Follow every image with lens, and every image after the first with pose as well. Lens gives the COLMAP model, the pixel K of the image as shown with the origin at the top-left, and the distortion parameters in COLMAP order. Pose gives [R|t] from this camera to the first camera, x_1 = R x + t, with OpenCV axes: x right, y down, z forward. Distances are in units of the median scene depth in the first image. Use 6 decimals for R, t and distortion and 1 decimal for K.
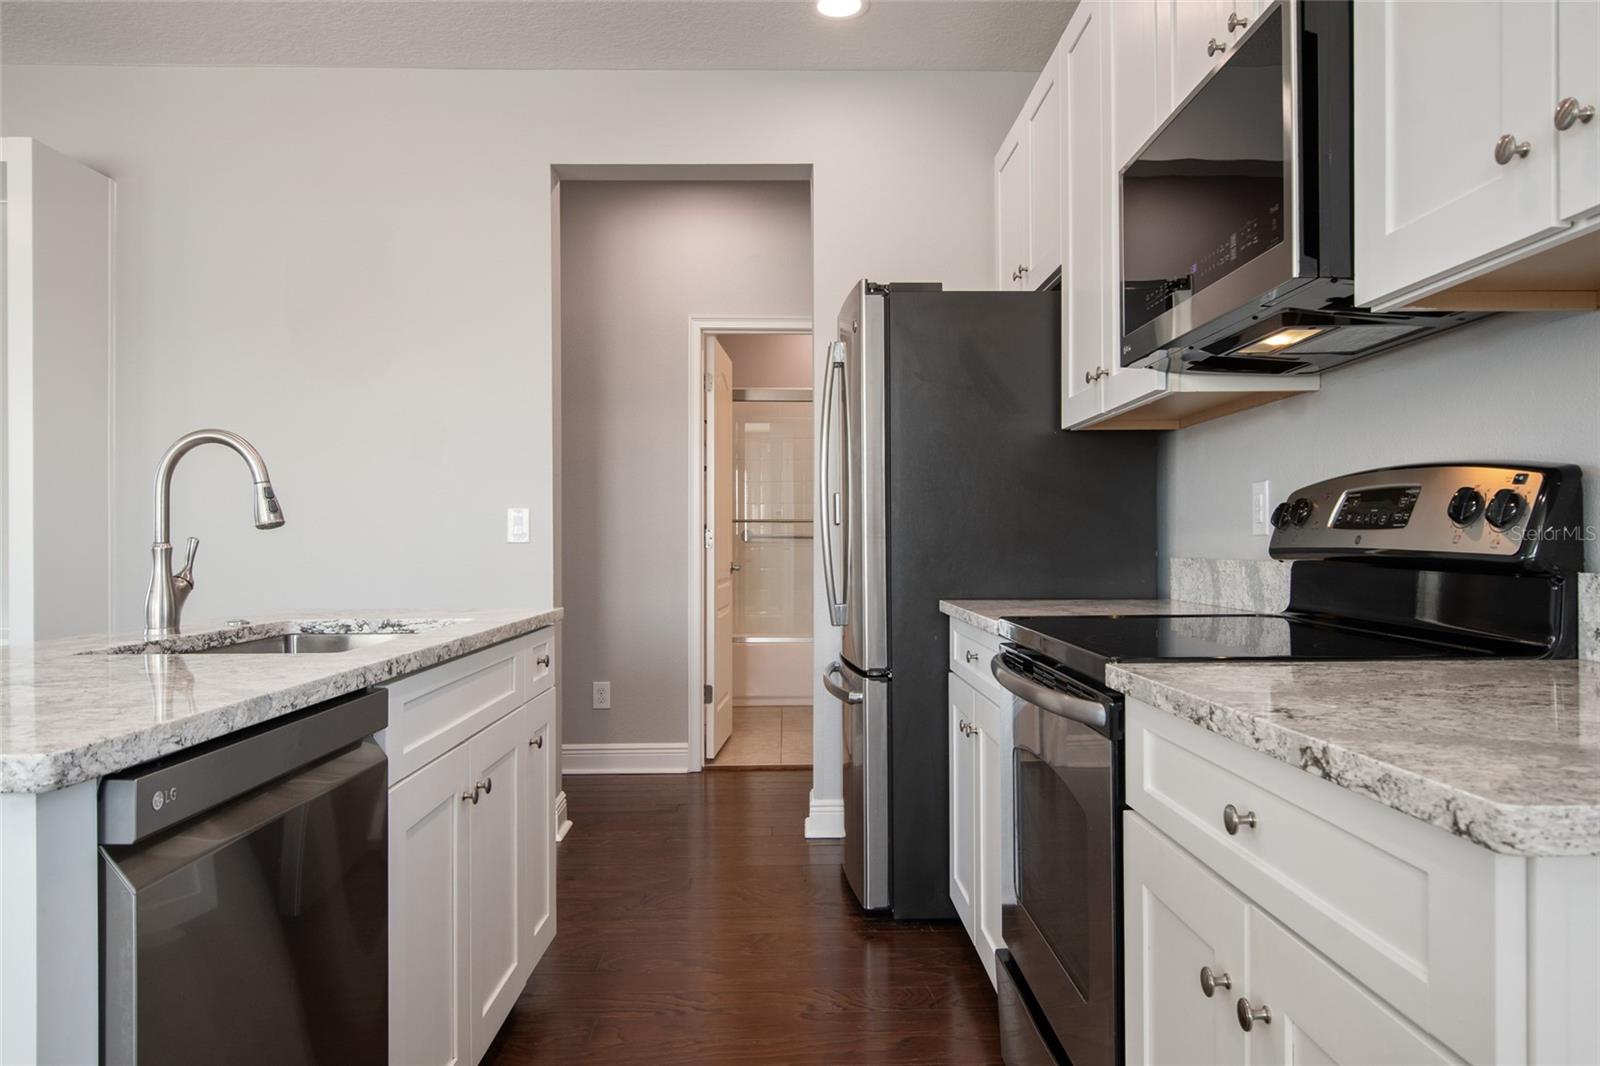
lens RADIAL K [[1091.7, 0, 806.7], [0, 1091.7, 546.3], [0, 0, 1]] dist [0.018675, -0.019838]
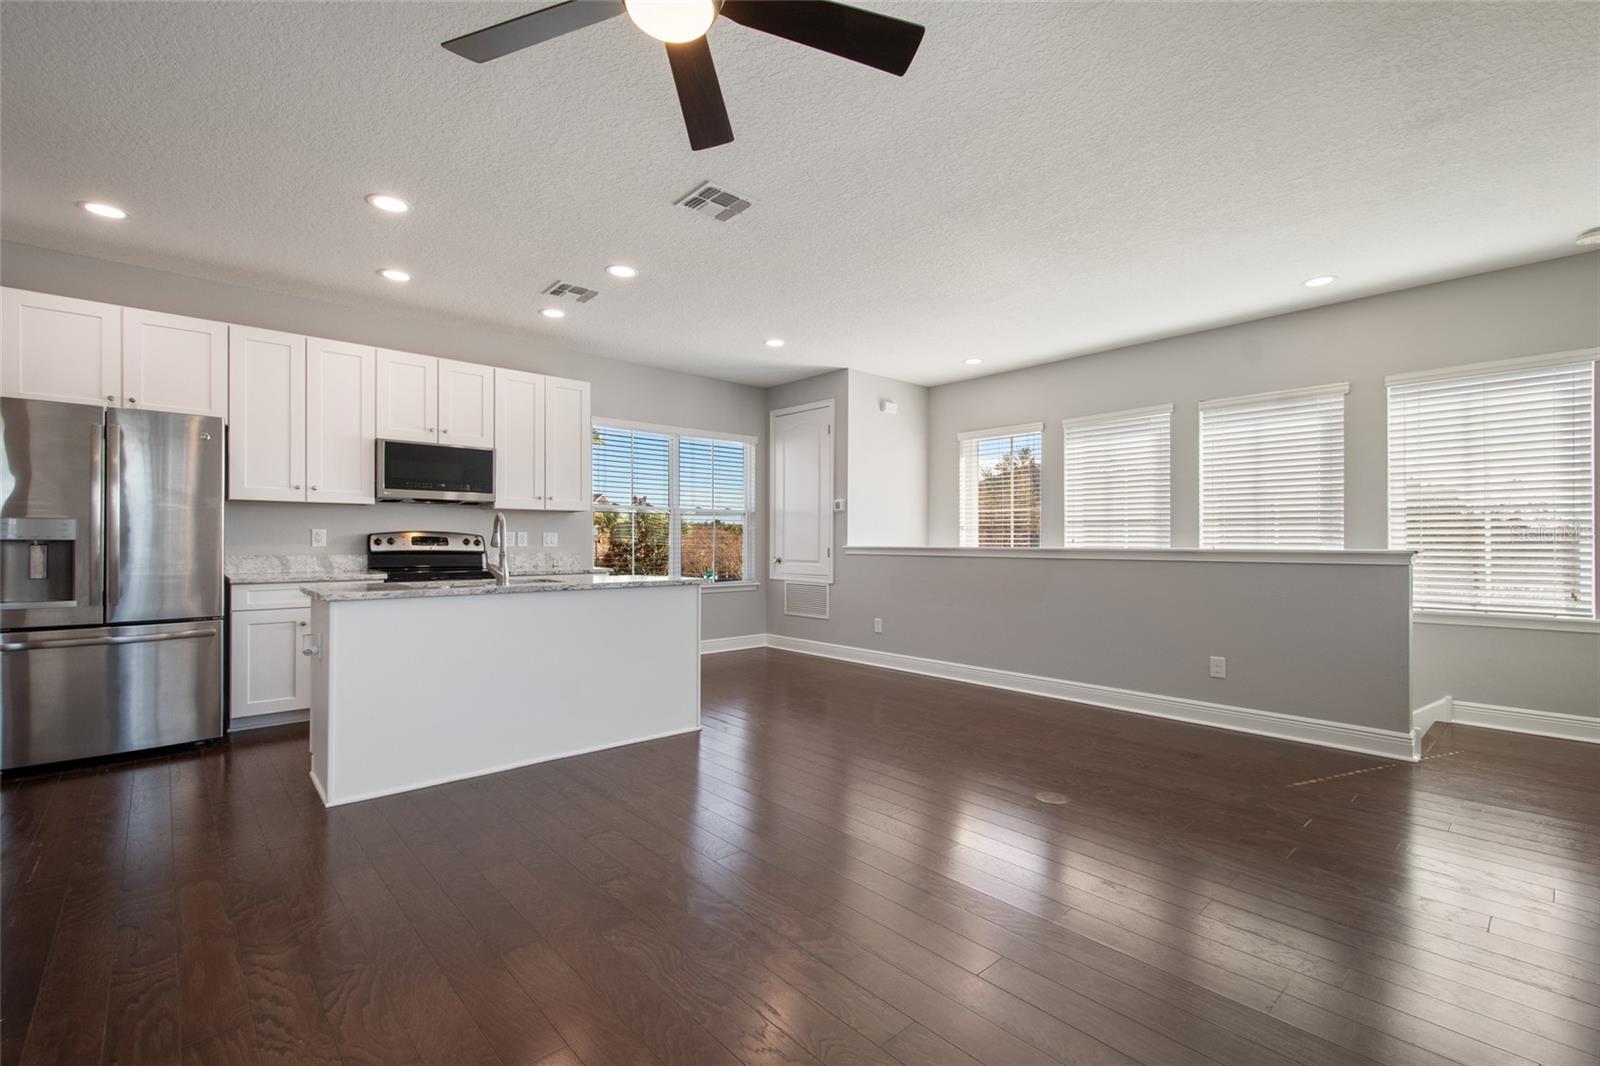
lens RADIAL K [[705.1, 0, 823.5], [0, 705.1, 552.0], [0, 0, 1]] dist [0.017599, -0.000193]
pose [[-0.668626, -0.012077, 0.743501, -2.466744], [-0.000148, 0.999870, 0.016109, -0.033990], [-0.743599, 0.010661, -0.668541, 1.590440]]
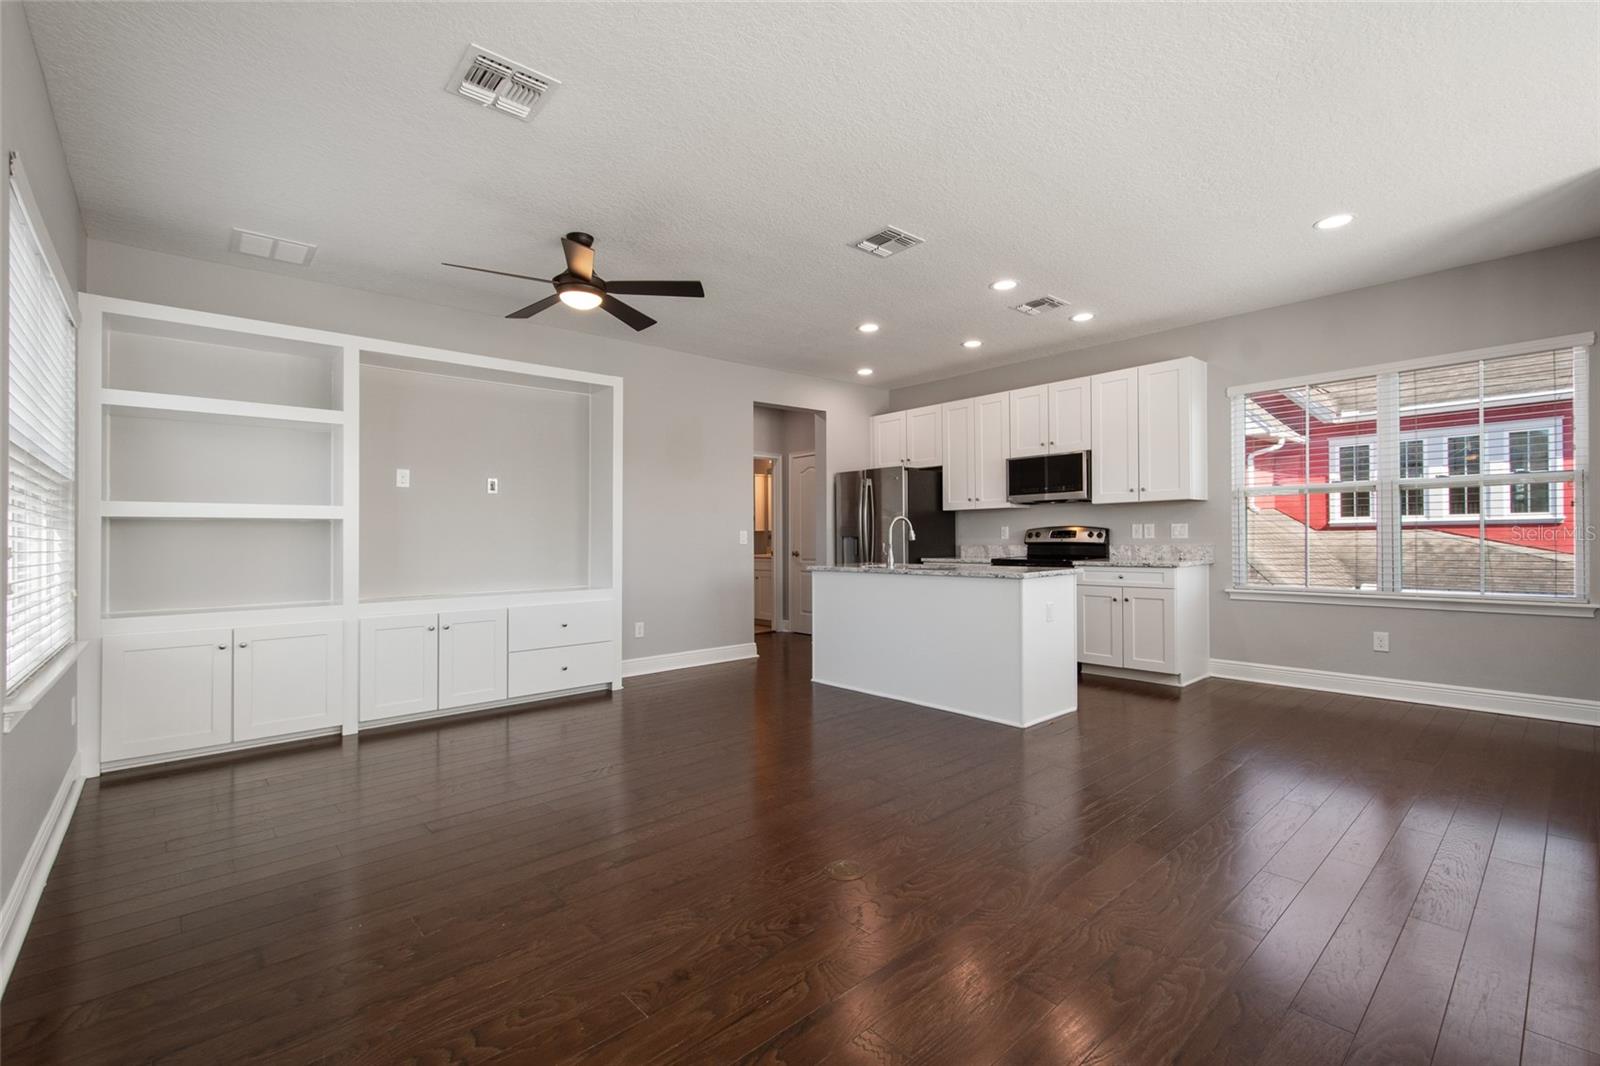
lens RADIAL K [[705.1, 0, 797.7], [0, 705.1, 538.7], [0, 0, 1]] dist [0.017599, -0.000193]
pose [[0.762884, -0.011362, 0.646436, -2.479335], [0.014169, 0.999899, 0.000852, -0.031305], [-0.646380, 0.008509, 0.762968, -0.728929]]
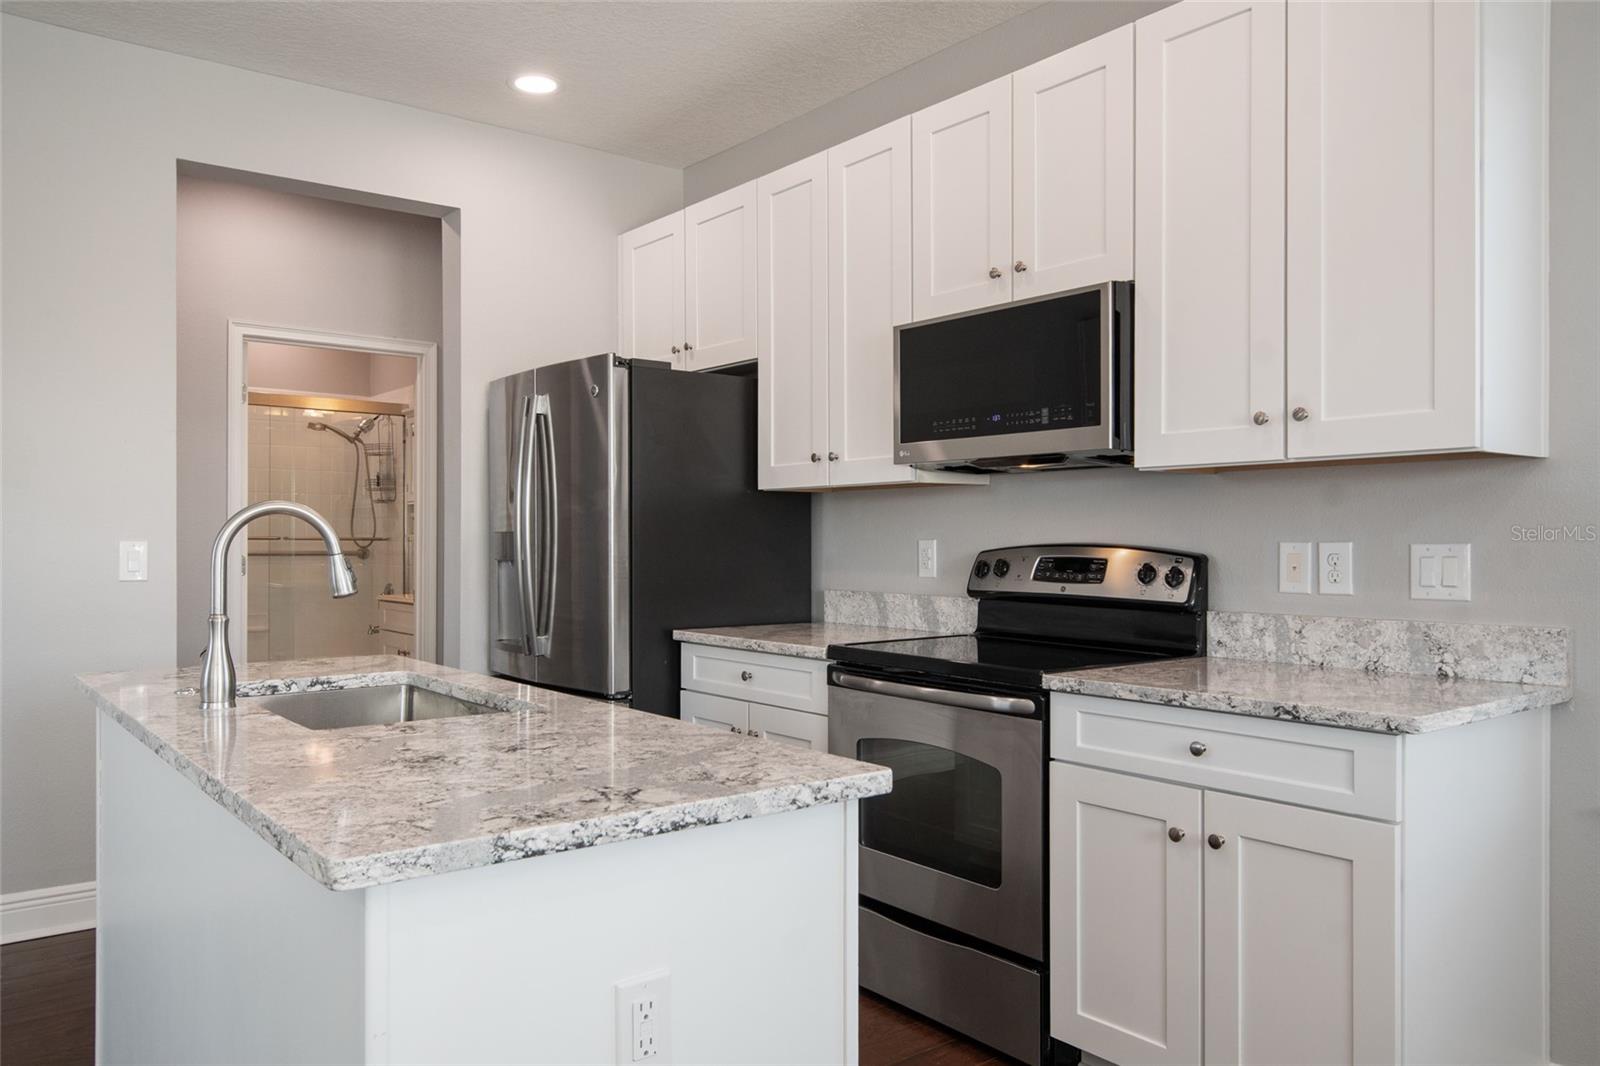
lens RADIAL K [[1178.9, 0, 792.8], [0, 1178.9, 539.4], [0, 0, 1]] dist [0.018248, -0.002687]
pose [[0.799263, 0.003406, 0.600971, -0.811929], [-0.002062, 0.999994, -0.002925, -0.068373], [-0.600977, 0.001099, 0.799265, -0.156219]]
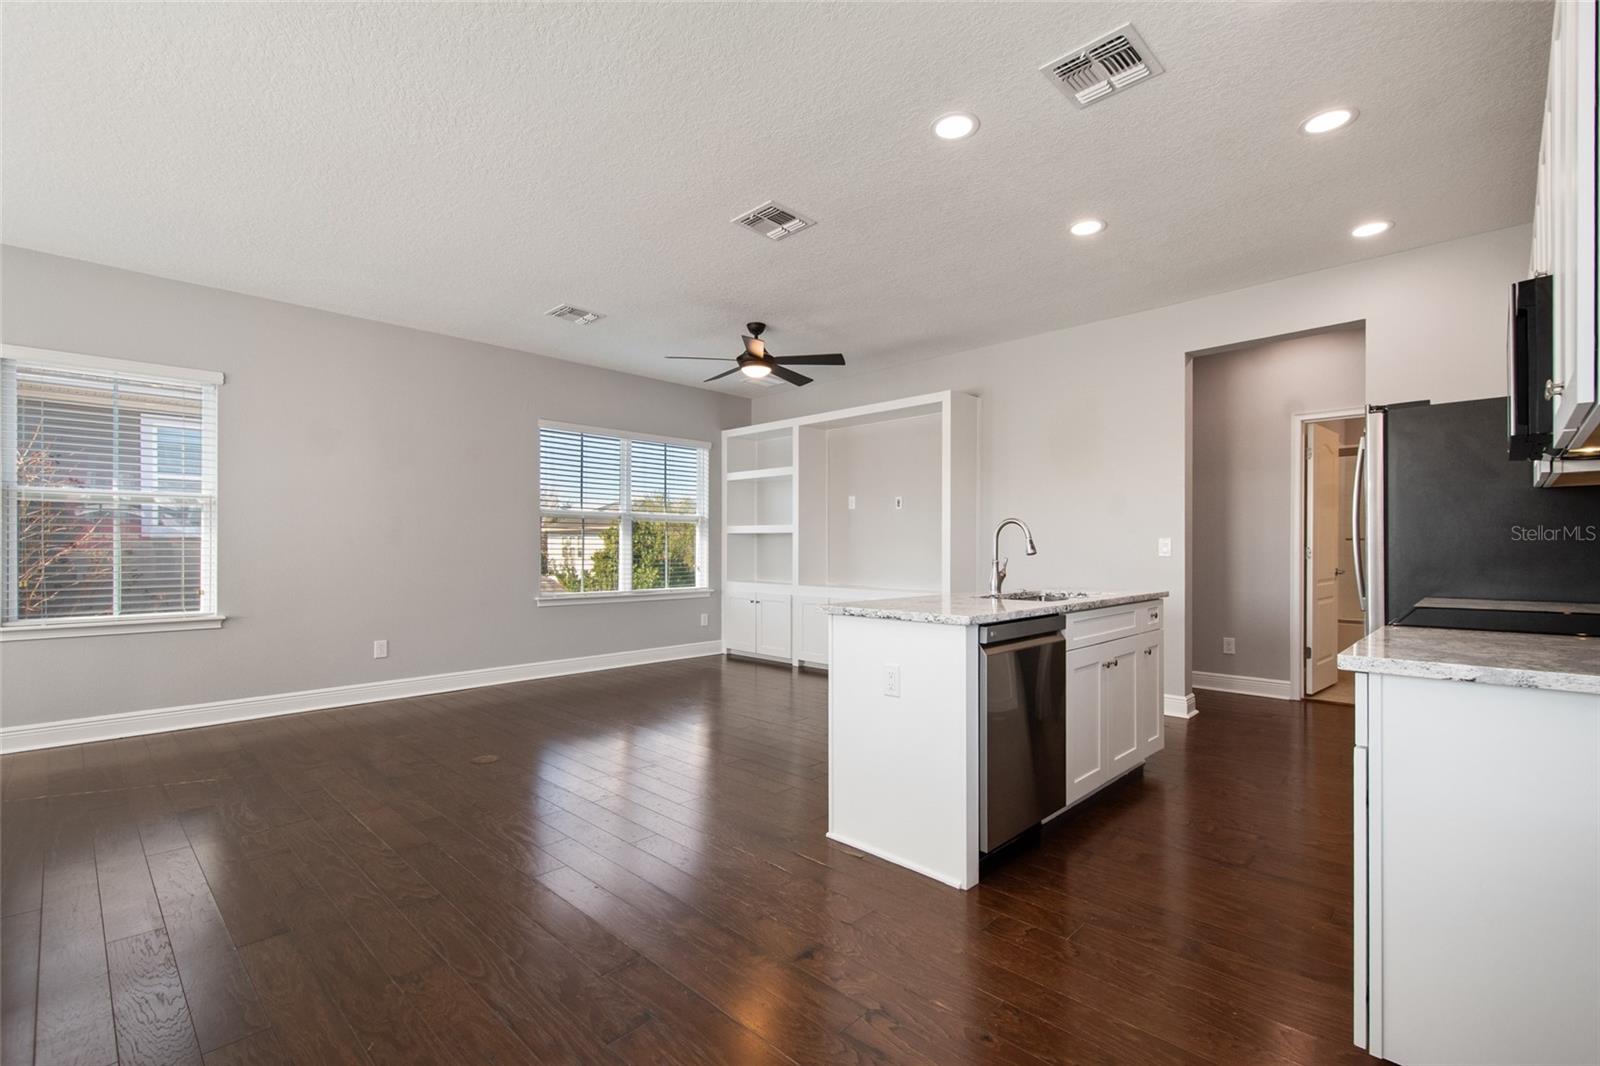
lens RADIAL K [[705.1, 0, 816.0], [0, 705.1, 548.6], [0, 0, 1]] dist [0.017599, -0.000193]
pose [[0.705711, 0.002544, -0.708495, 0.347721], [-0.003306, 0.999994, 0.000299, -0.030091], [0.708492, 0.002131, 0.705715, -0.567469]]
